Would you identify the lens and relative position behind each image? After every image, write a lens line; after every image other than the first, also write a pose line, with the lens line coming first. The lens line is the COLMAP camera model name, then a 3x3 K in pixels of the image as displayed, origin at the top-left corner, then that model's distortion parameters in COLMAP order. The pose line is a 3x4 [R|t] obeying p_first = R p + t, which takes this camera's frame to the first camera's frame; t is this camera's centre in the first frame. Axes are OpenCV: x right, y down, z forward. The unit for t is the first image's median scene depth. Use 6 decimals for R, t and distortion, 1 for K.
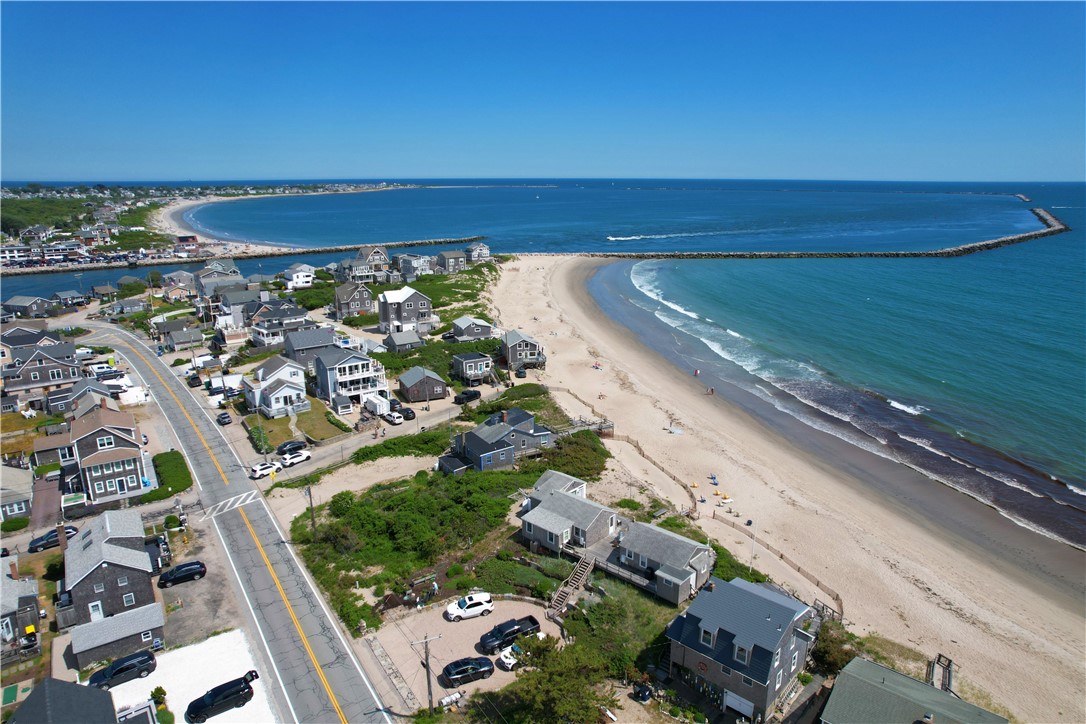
lens RADIAL K [[690.4, 0, 543.0], [0, 690.4, 362.0], [0, 0, 1]] dist [-0.070390, 0.061785]
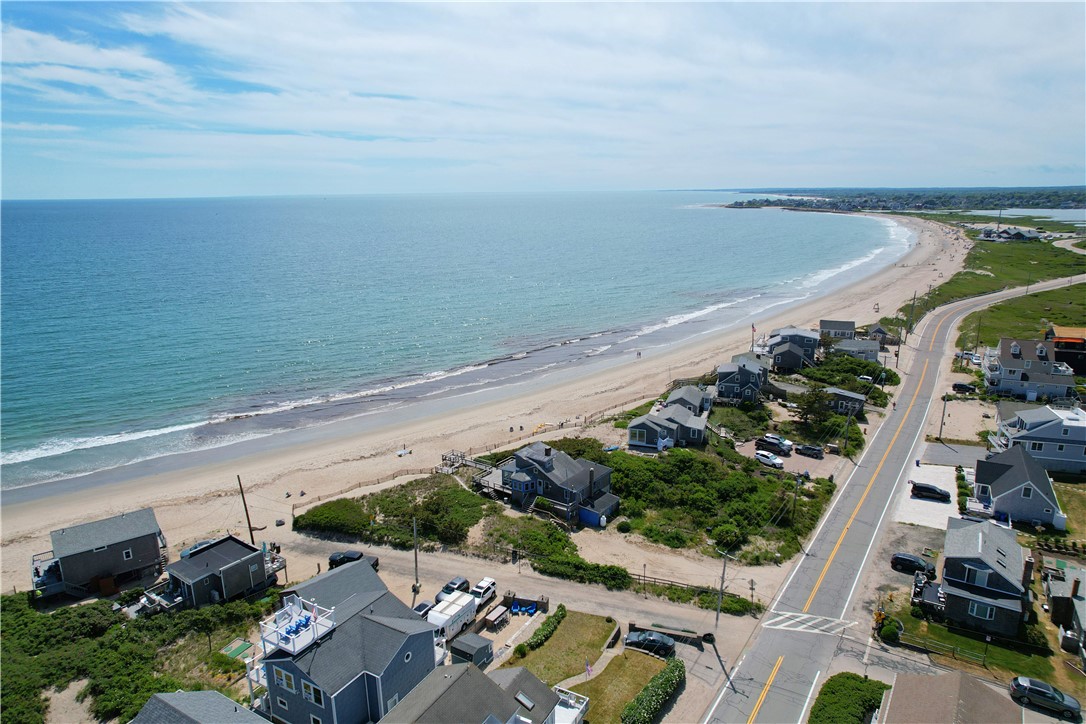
lens RADIAL K [[690.4, 0, 543.0], [0, 690.4, 362.0], [0, 0, 1]] dist [-0.070390, 0.061785]
pose [[-0.382495, -0.216860, 0.898148, -0.687731], [0.247714, 0.912411, 0.325798, -0.268313], [-0.890132, 0.347100, -0.295273, 0.990126]]
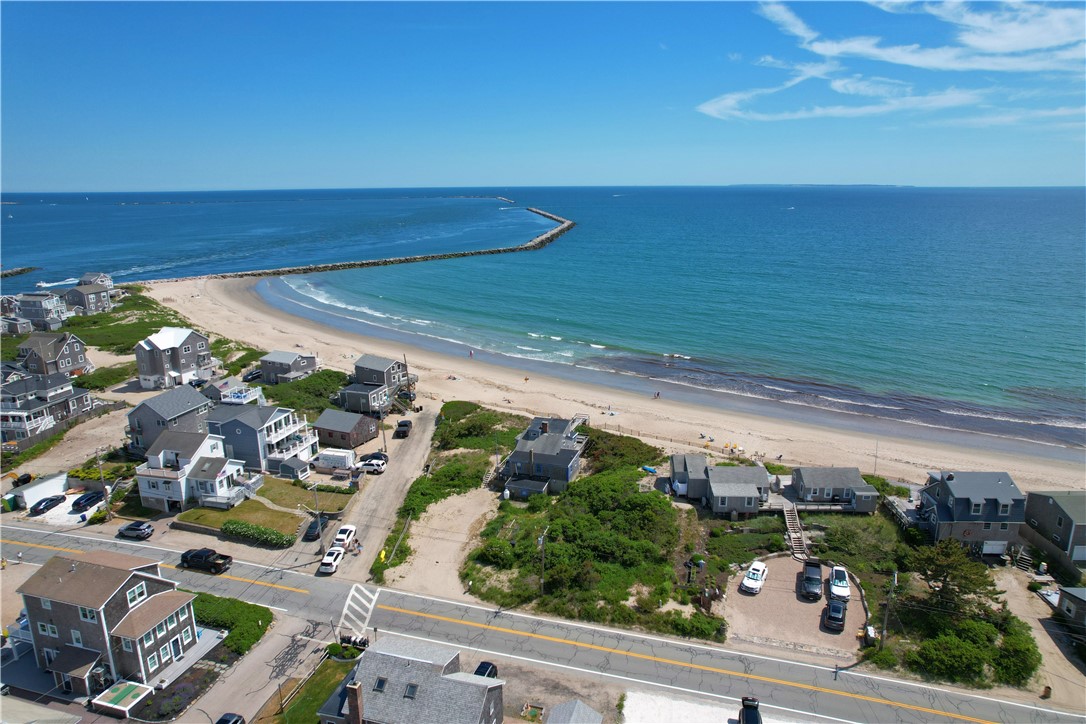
lens RADIAL K [[690.4, 0, 543.0], [0, 690.4, 362.0], [0, 0, 1]] dist [-0.070390, 0.061785]
pose [[0.774601, -0.163354, 0.610990, -0.518800], [0.171409, 0.984134, 0.045809, -0.047063], [-0.608779, 0.069245, 0.790312, 0.171085]]
